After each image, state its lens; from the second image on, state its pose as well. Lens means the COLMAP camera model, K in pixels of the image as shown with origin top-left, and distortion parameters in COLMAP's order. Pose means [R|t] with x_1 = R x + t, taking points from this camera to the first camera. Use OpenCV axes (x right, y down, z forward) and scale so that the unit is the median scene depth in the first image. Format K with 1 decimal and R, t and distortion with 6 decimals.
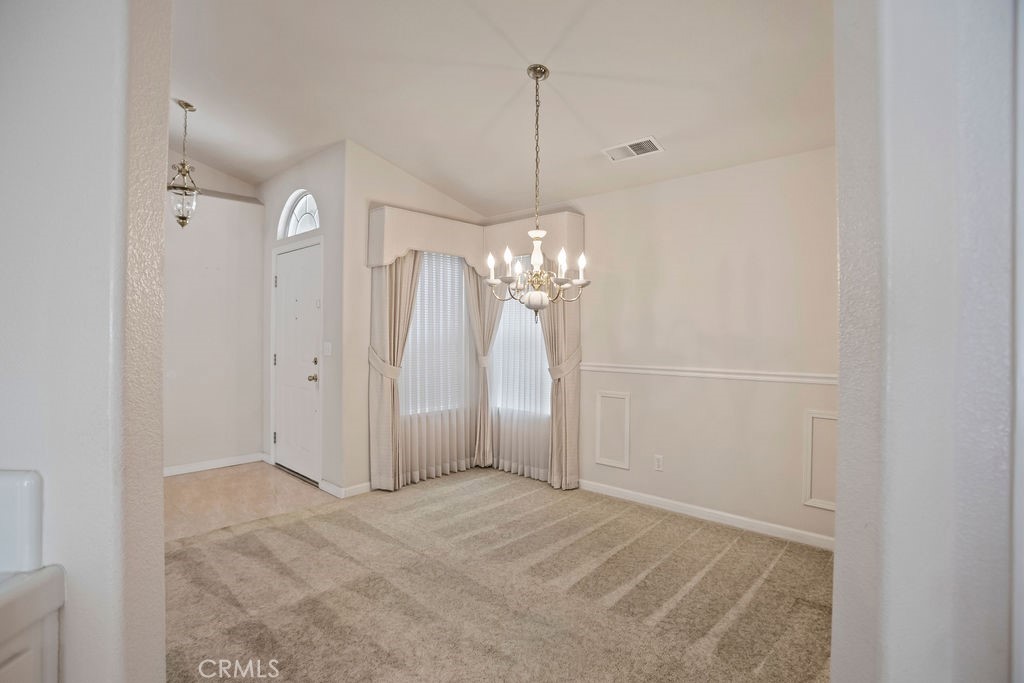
lens RADIAL K [[506.4, 0, 504.8], [0, 506.4, 325.5], [0, 0, 1]] dist [-0.075920, 0.033658]
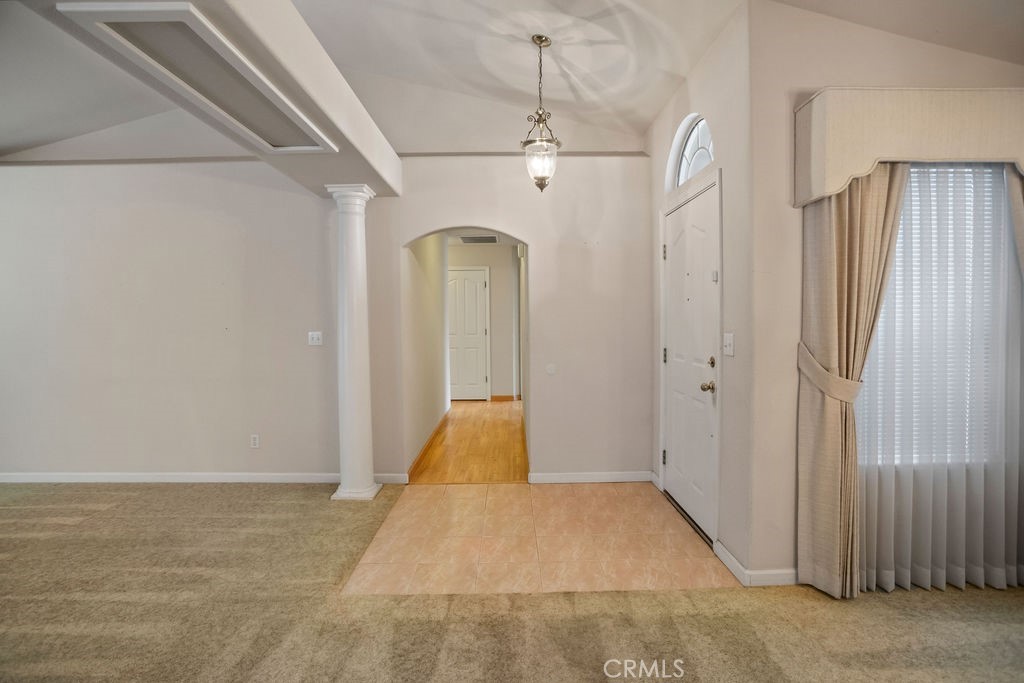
lens RADIAL K [[504.8, 0, 510.3], [0, 504.8, 333.6], [0, 0, 1]] dist [-0.076954, 0.032761]
pose [[0.691617, 0.010726, -0.722185, -0.090098], [0.021800, 0.999124, 0.035716, 0.003808], [0.721936, -0.040445, 0.690777, 0.373881]]
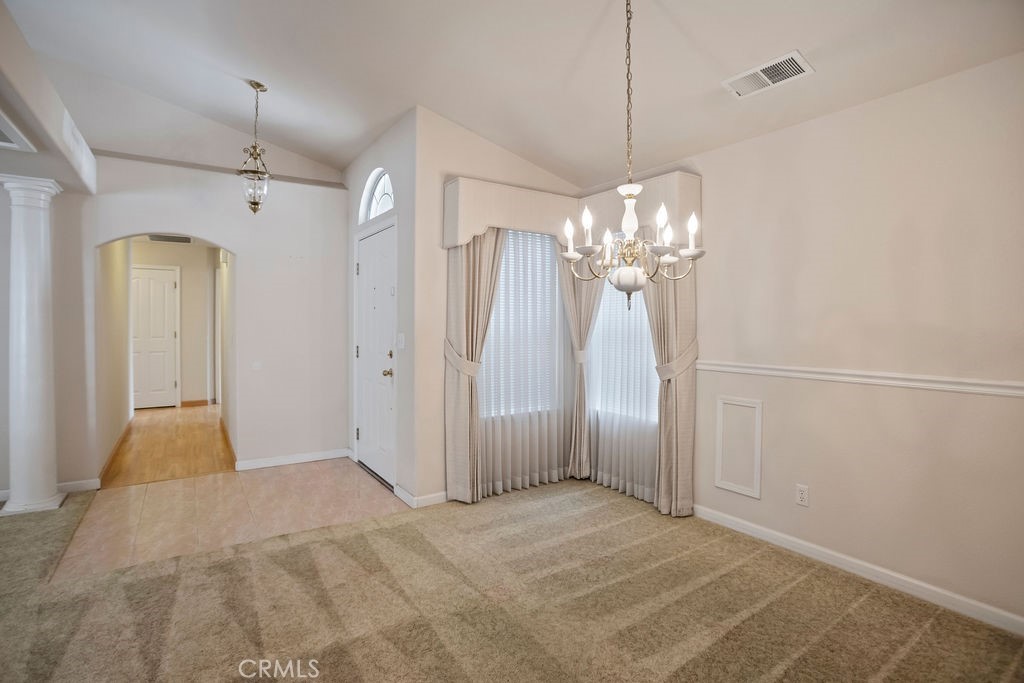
lens RADIAL K [[506.4, 0, 504.8], [0, 506.4, 325.5], [0, 0, 1]] dist [-0.075920, 0.033658]
pose [[0.972764, -0.000098, -0.231797, 0.040093], [0.004459, 0.999823, 0.018291, 0.002861], [0.231754, -0.018826, 0.972592, 0.167518]]
